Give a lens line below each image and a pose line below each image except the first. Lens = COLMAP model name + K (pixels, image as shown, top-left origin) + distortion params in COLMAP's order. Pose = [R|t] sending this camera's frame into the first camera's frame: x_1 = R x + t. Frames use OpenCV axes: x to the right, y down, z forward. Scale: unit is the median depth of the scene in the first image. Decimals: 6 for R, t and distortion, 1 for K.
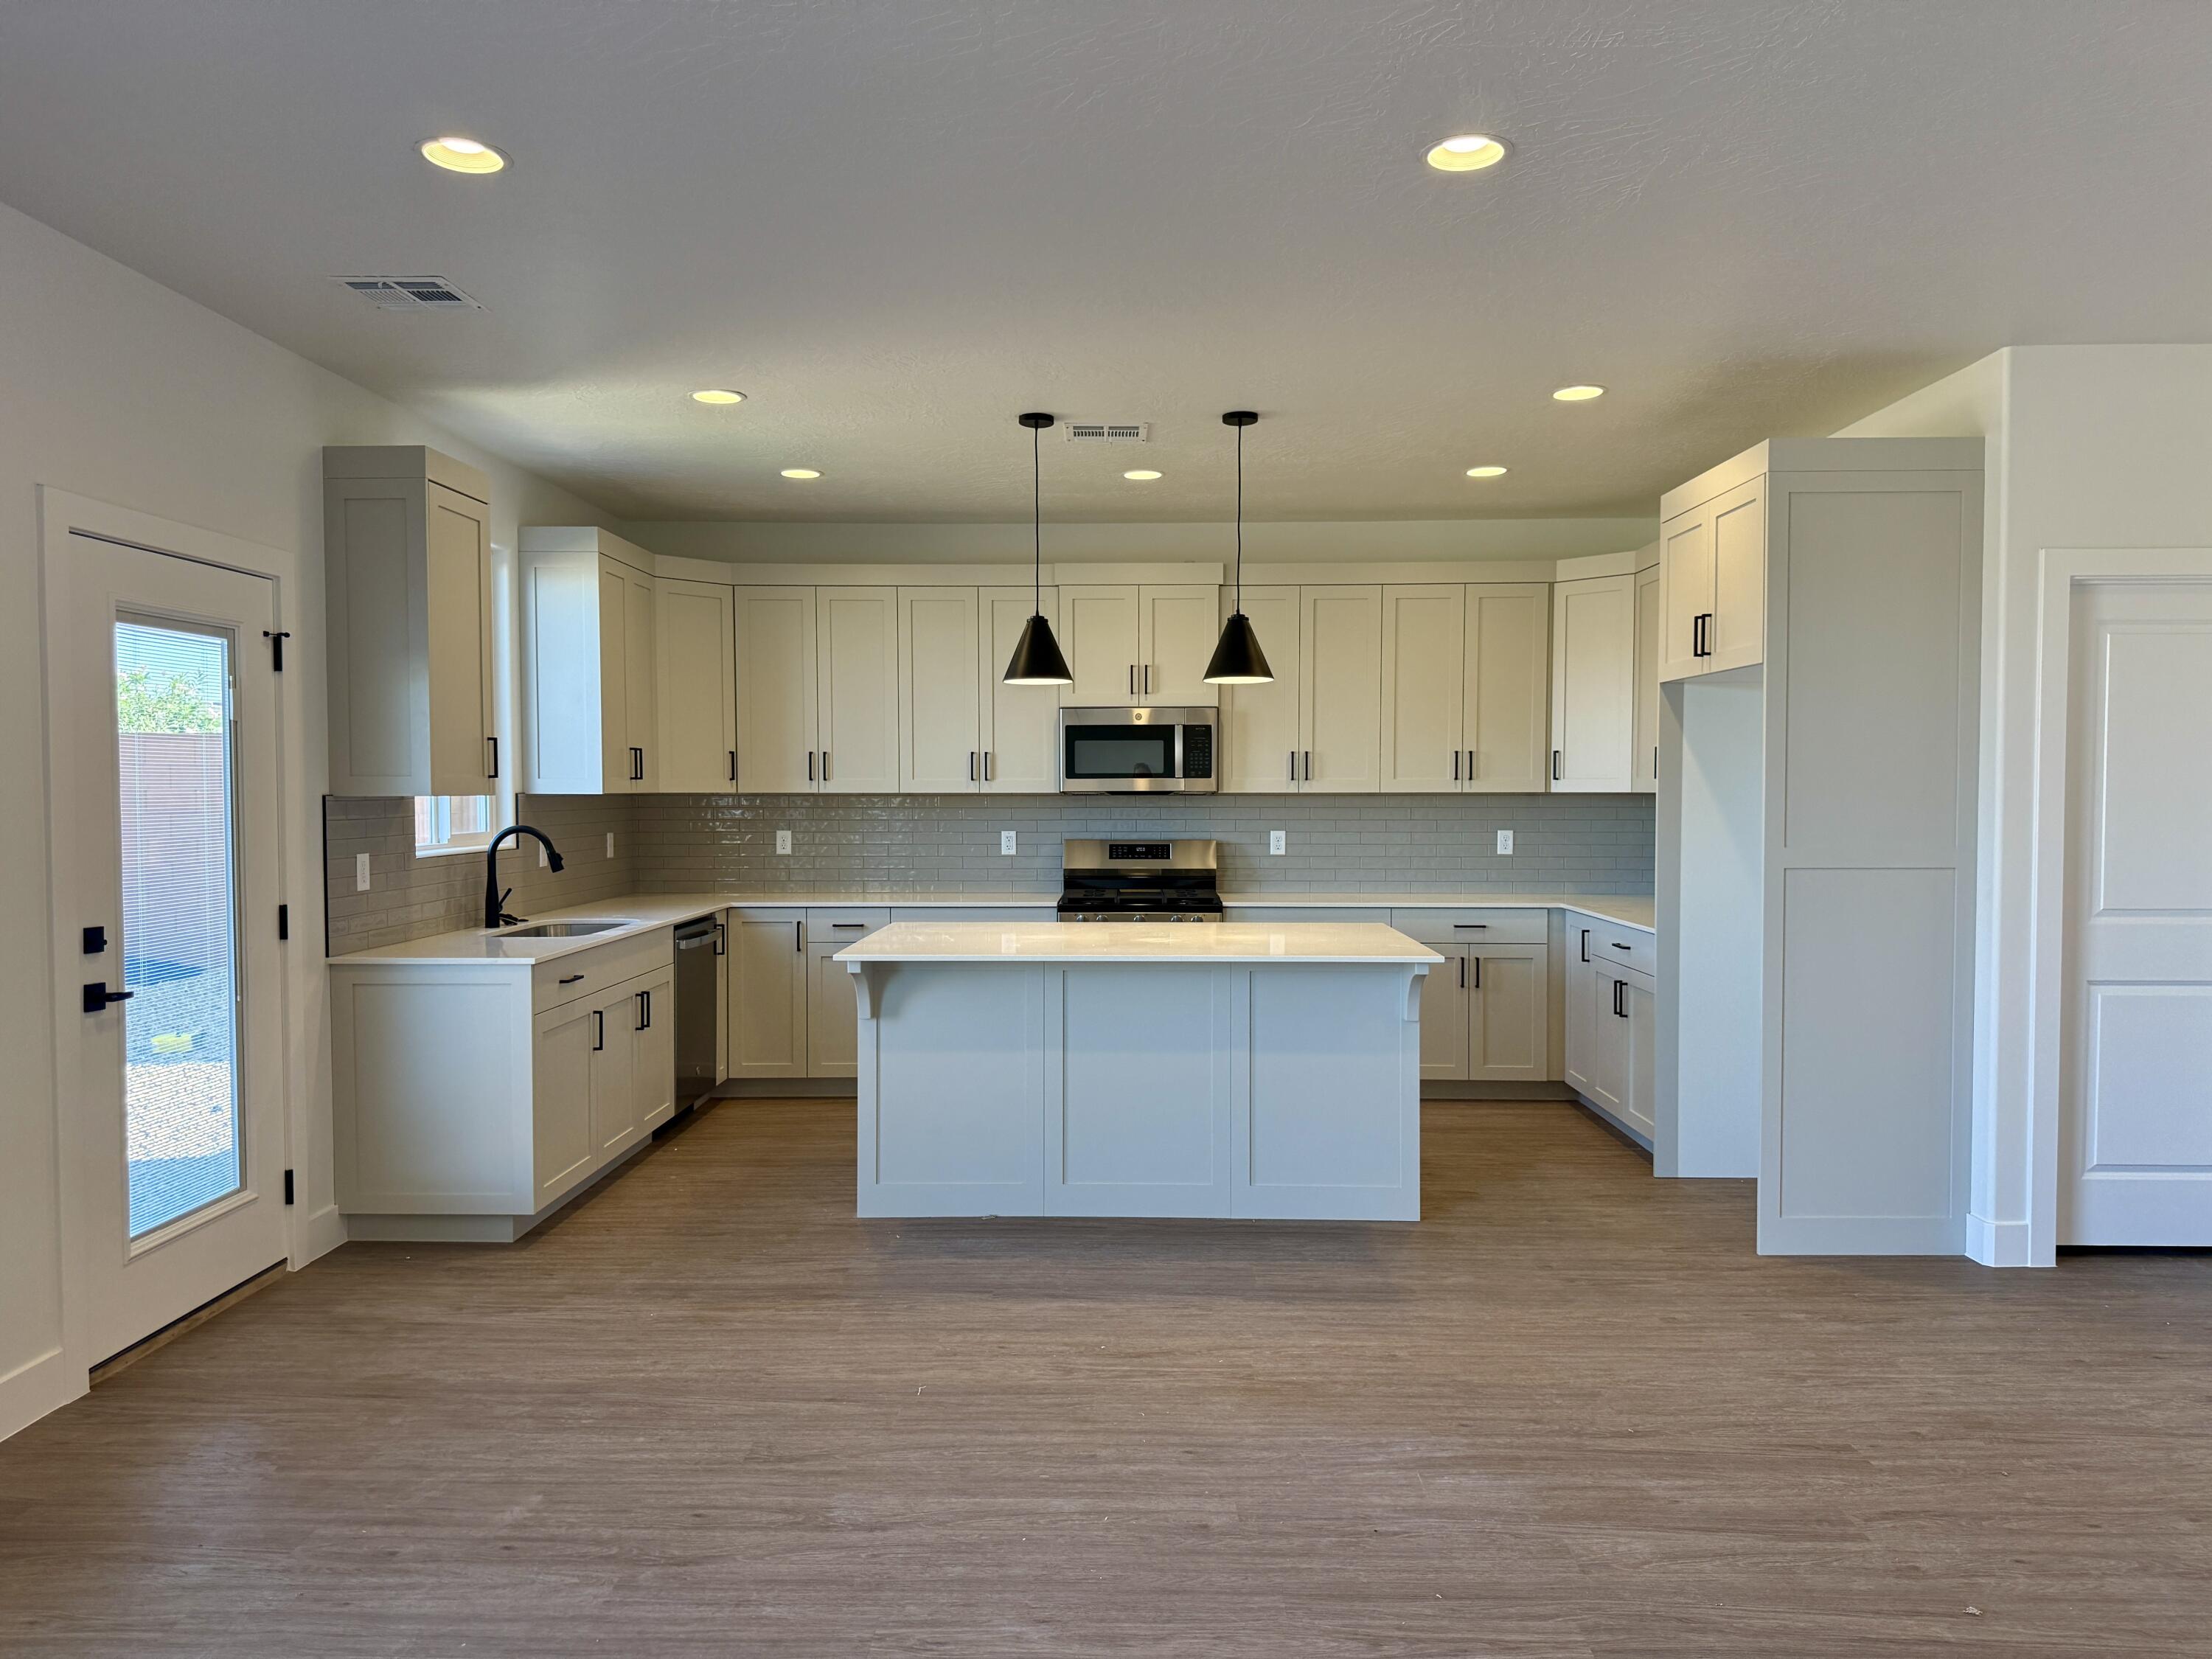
lens RADIAL K [[1563.6, 0, 1105.7], [0, 1563.6, 849.4], [0, 0, 1]] dist [0.025439, -0.019240]
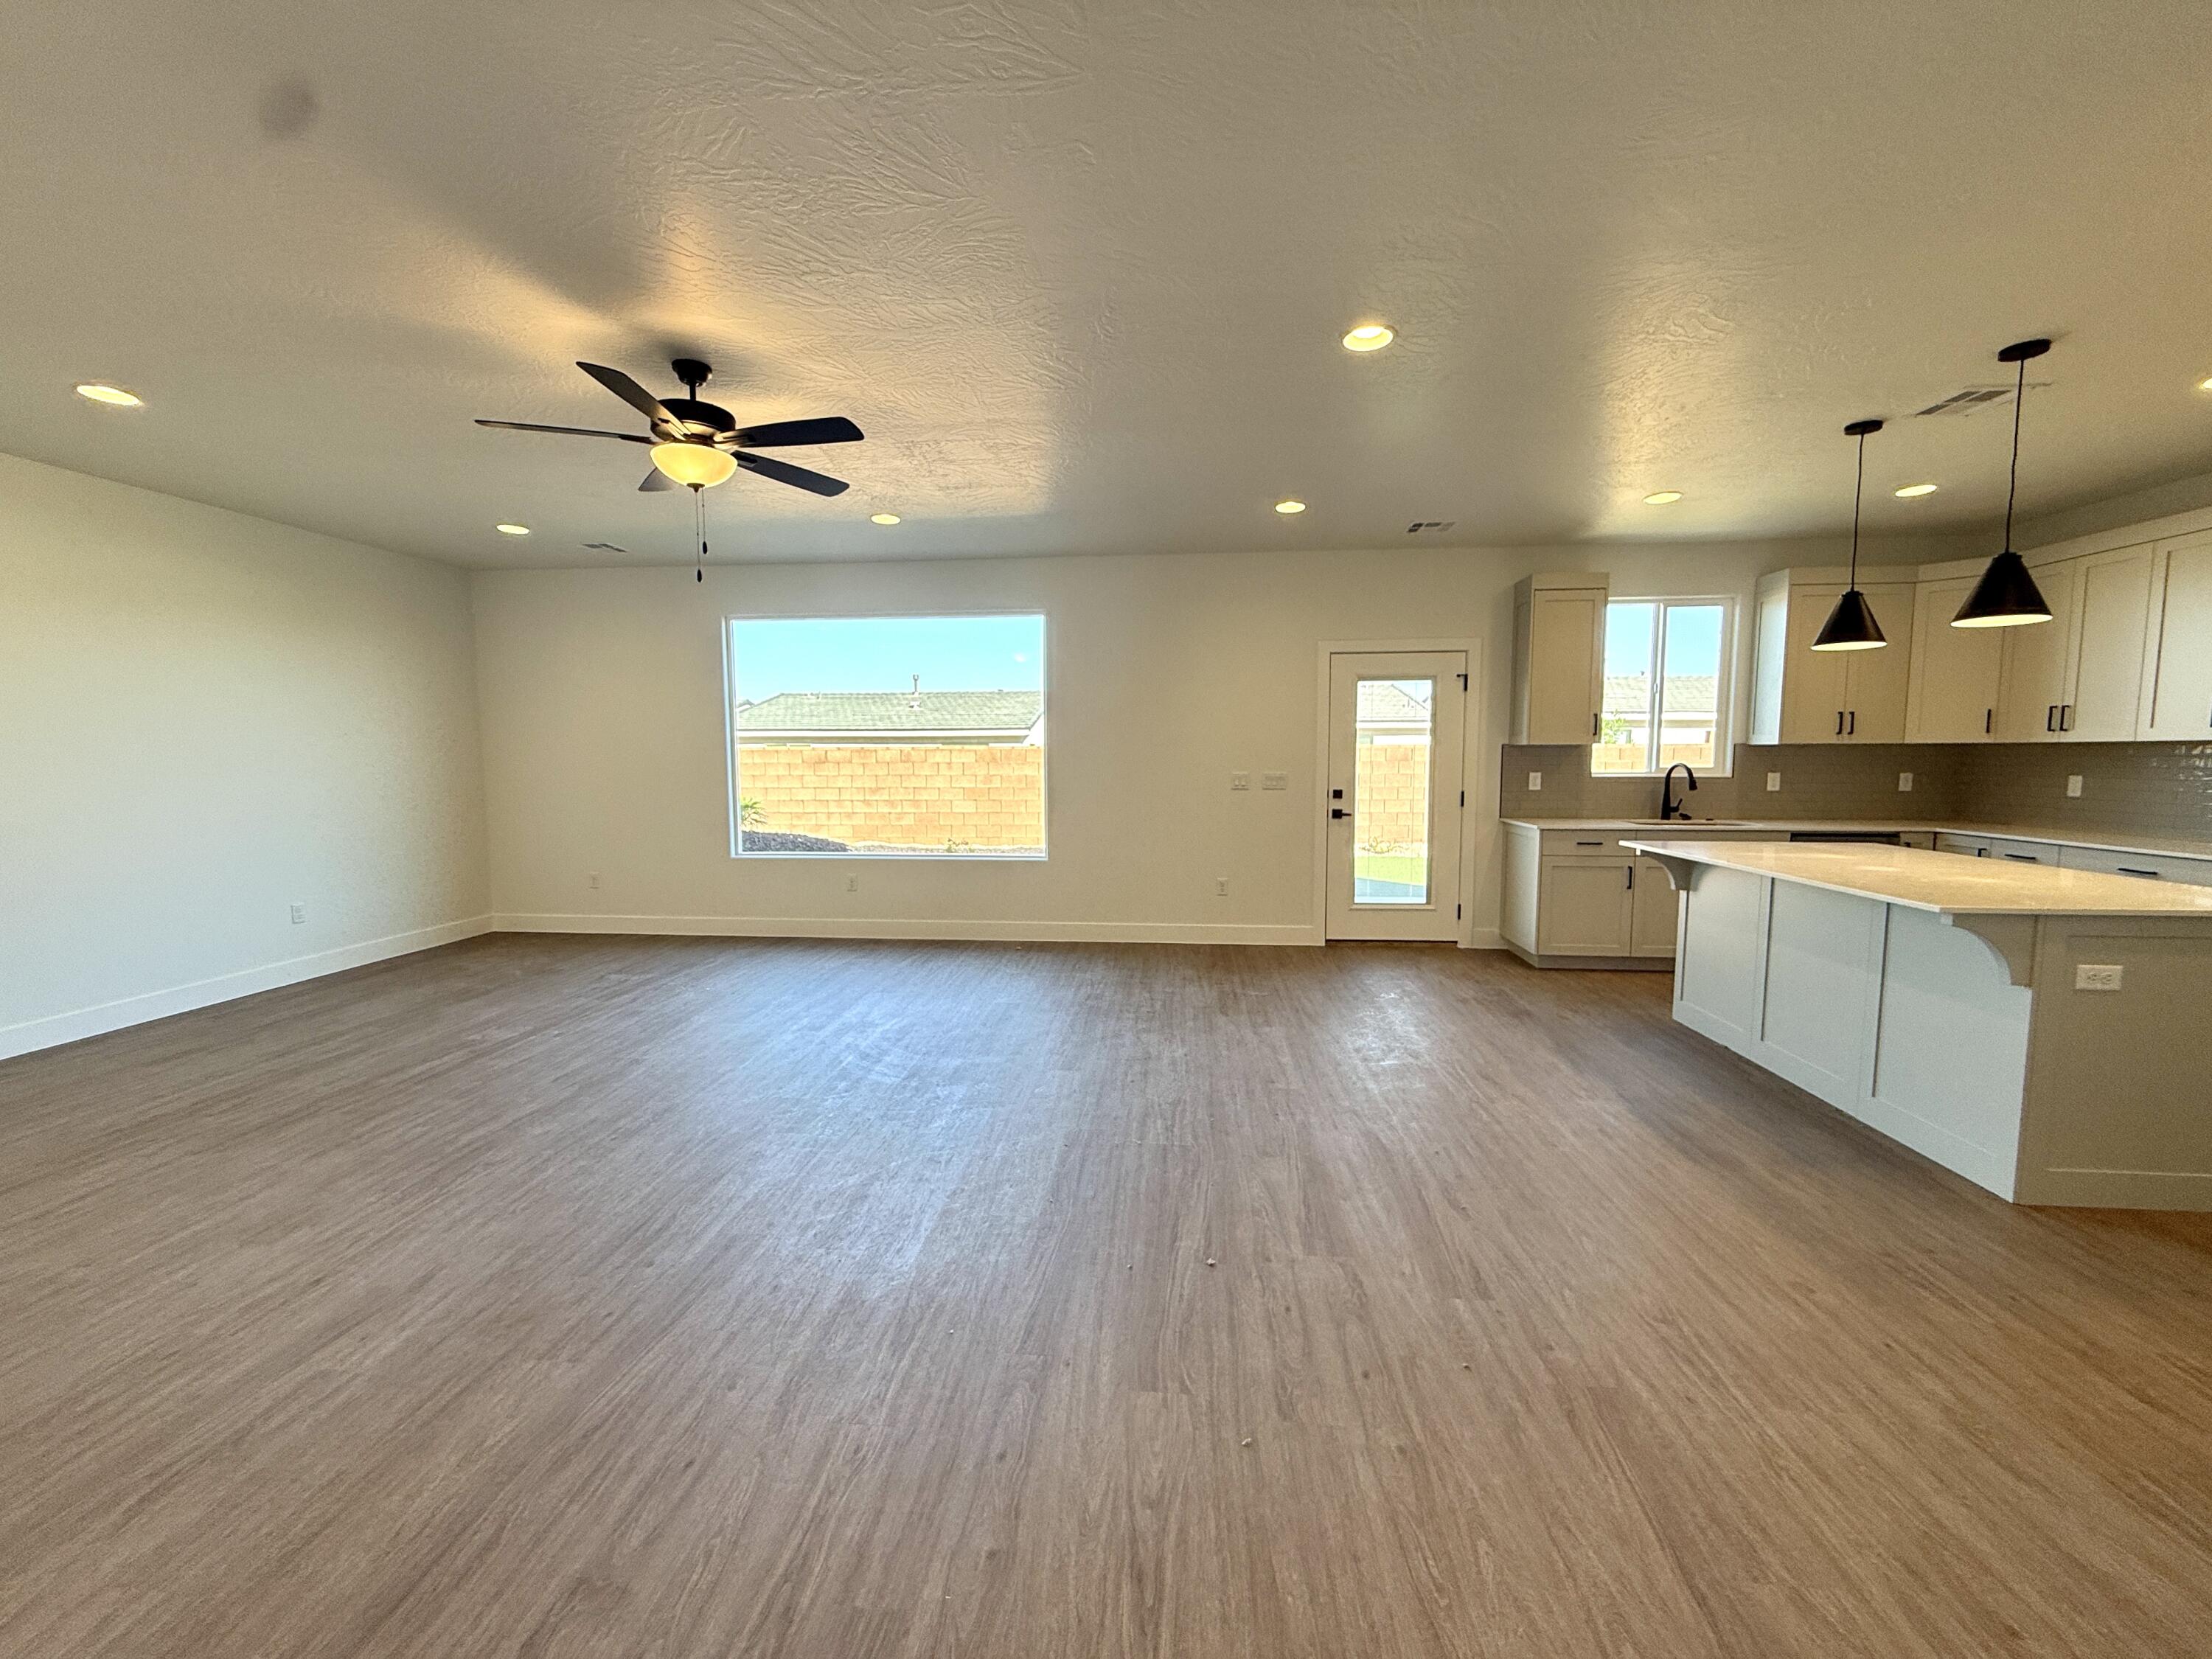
lens RADIAL K [[879.0, 0, 1095.3], [0, 879.0, 832.0], [0, 0, 1]] dist [-0.004112, 0.000589]
pose [[-0.082913, 0.088857, -0.992587, 0.543761], [-0.038441, 0.994990, 0.092283, -0.002694], [0.995815, 0.045808, -0.079082, 0.370872]]
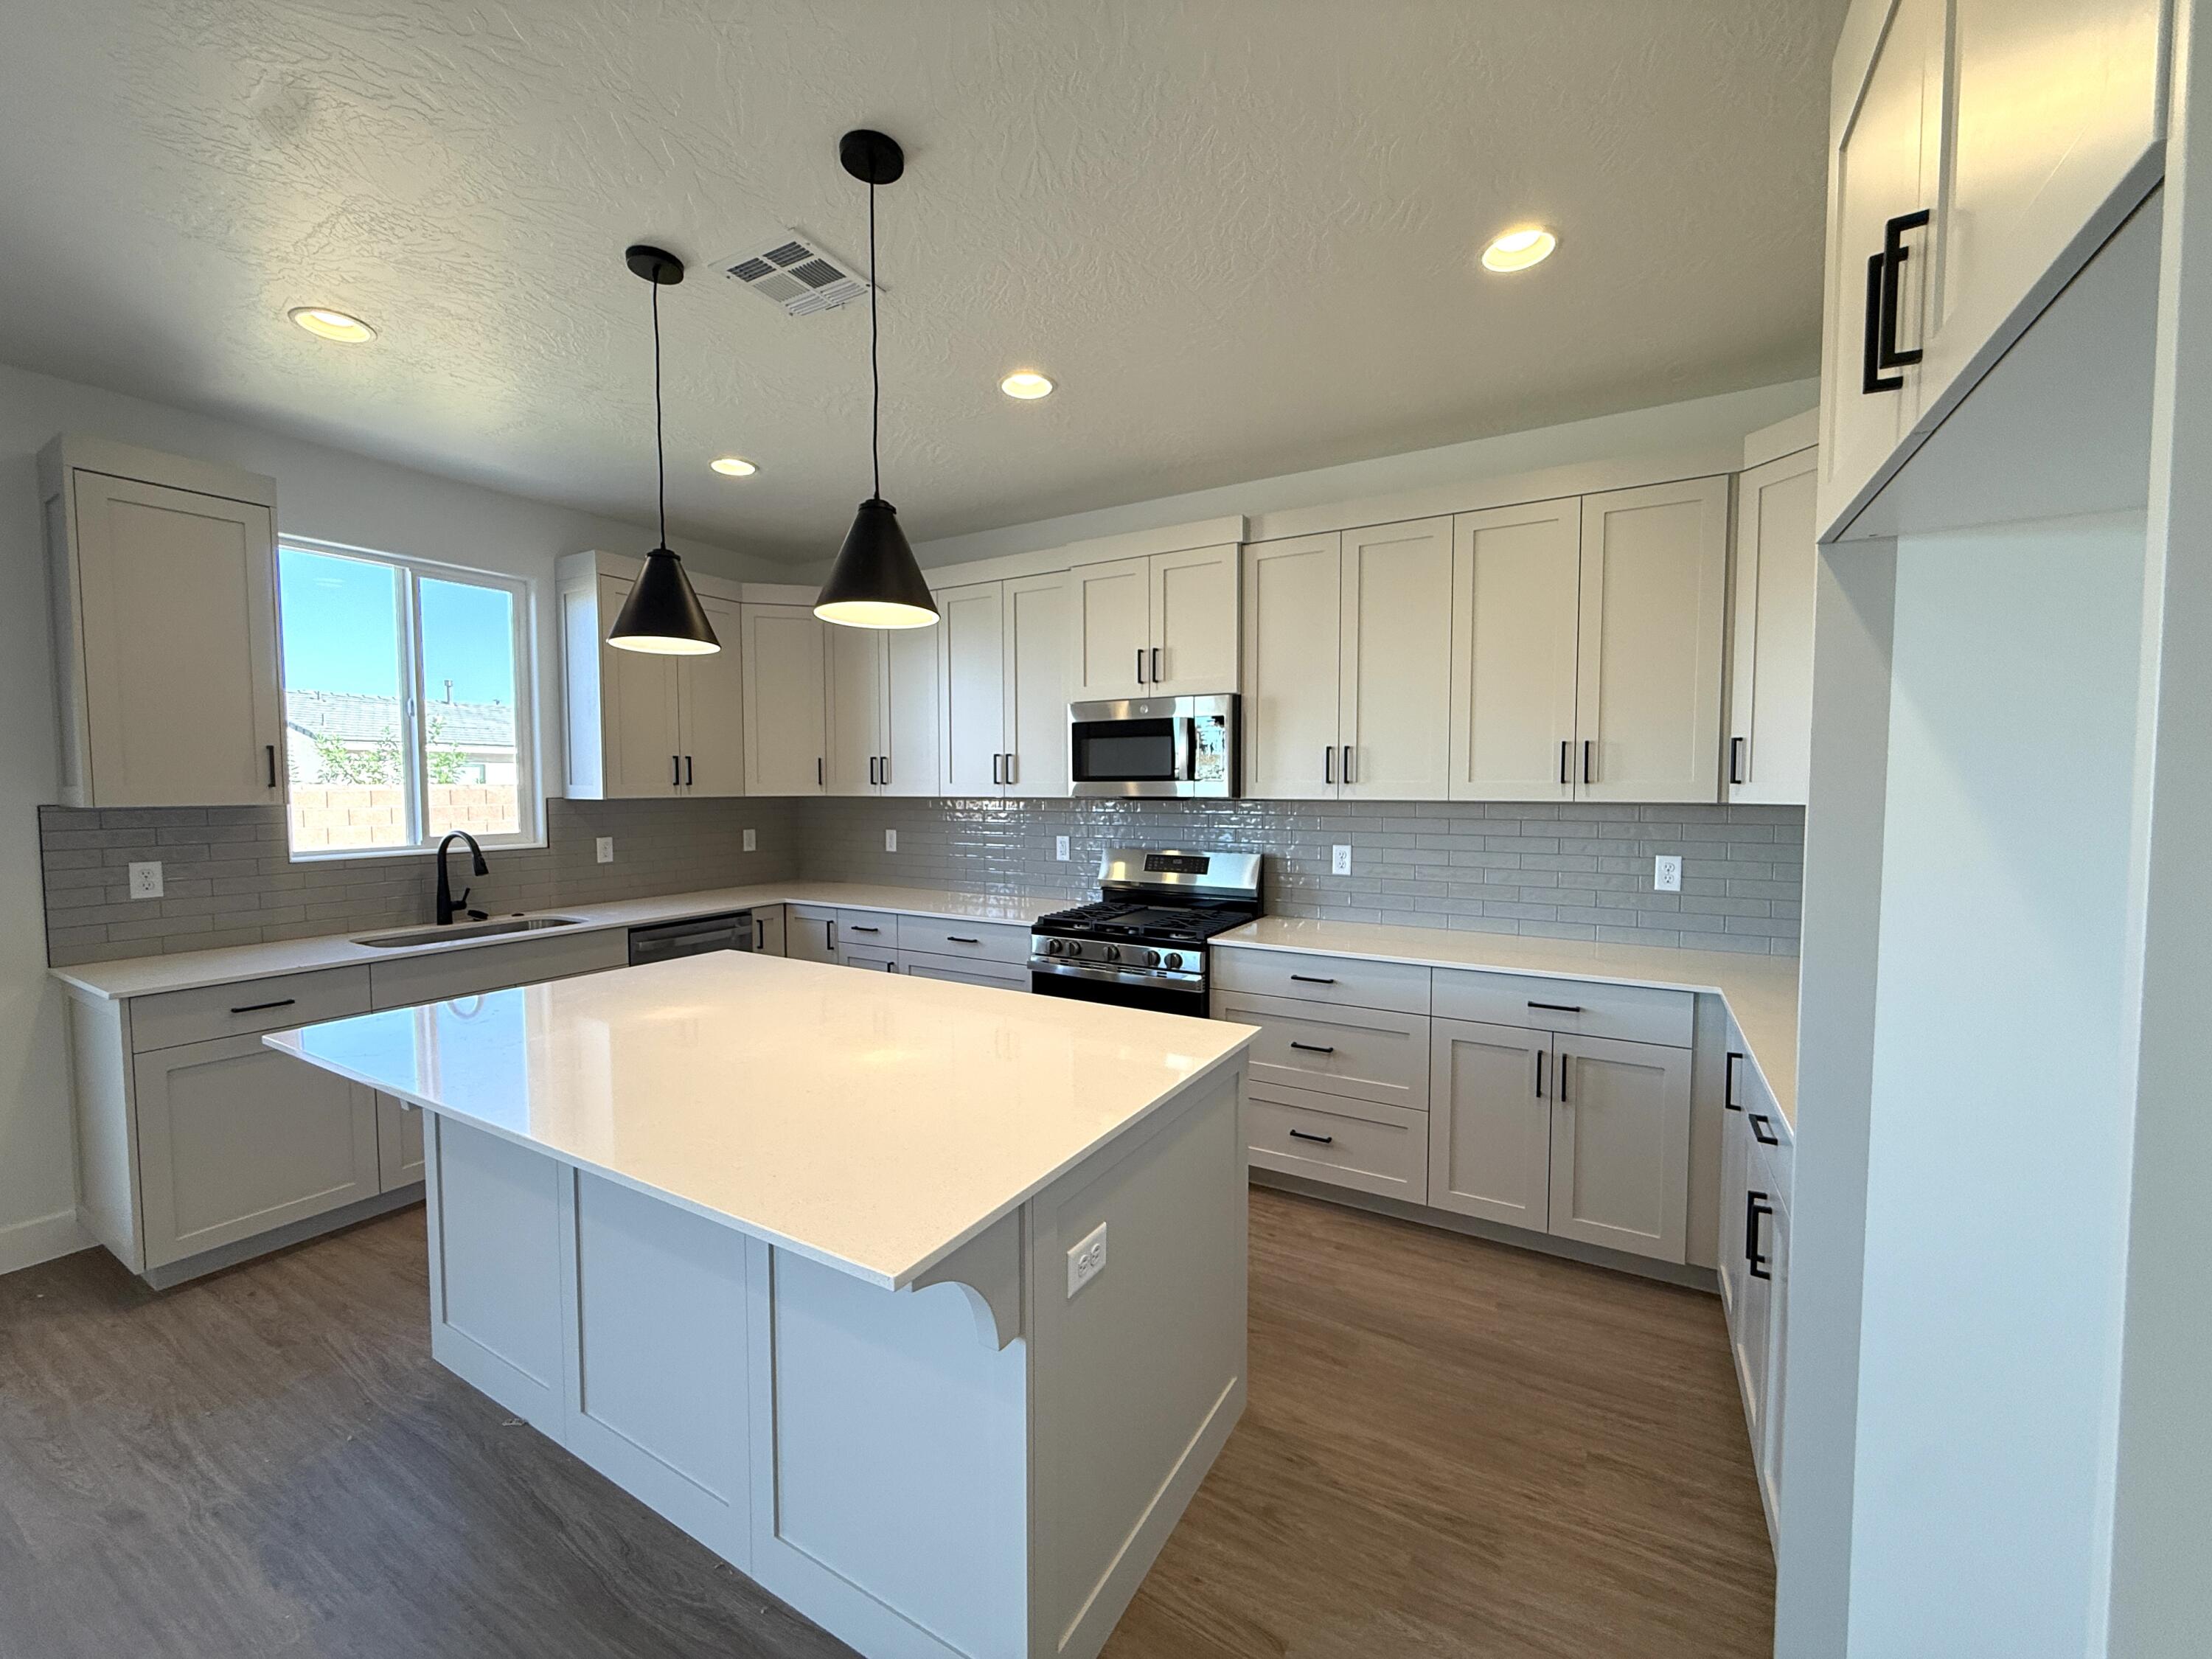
lens RADIAL K [[879.0, 0, 1101.4], [0, 879.0, 827.2], [0, 0, 1]] dist [-0.004112, 0.000589]
pose [[0.870505, 0.022625, -0.491639, 0.248609], [-0.018321, 0.999740, 0.013569, -0.027766], [0.491818, -0.002804, 0.870693, 0.589344]]
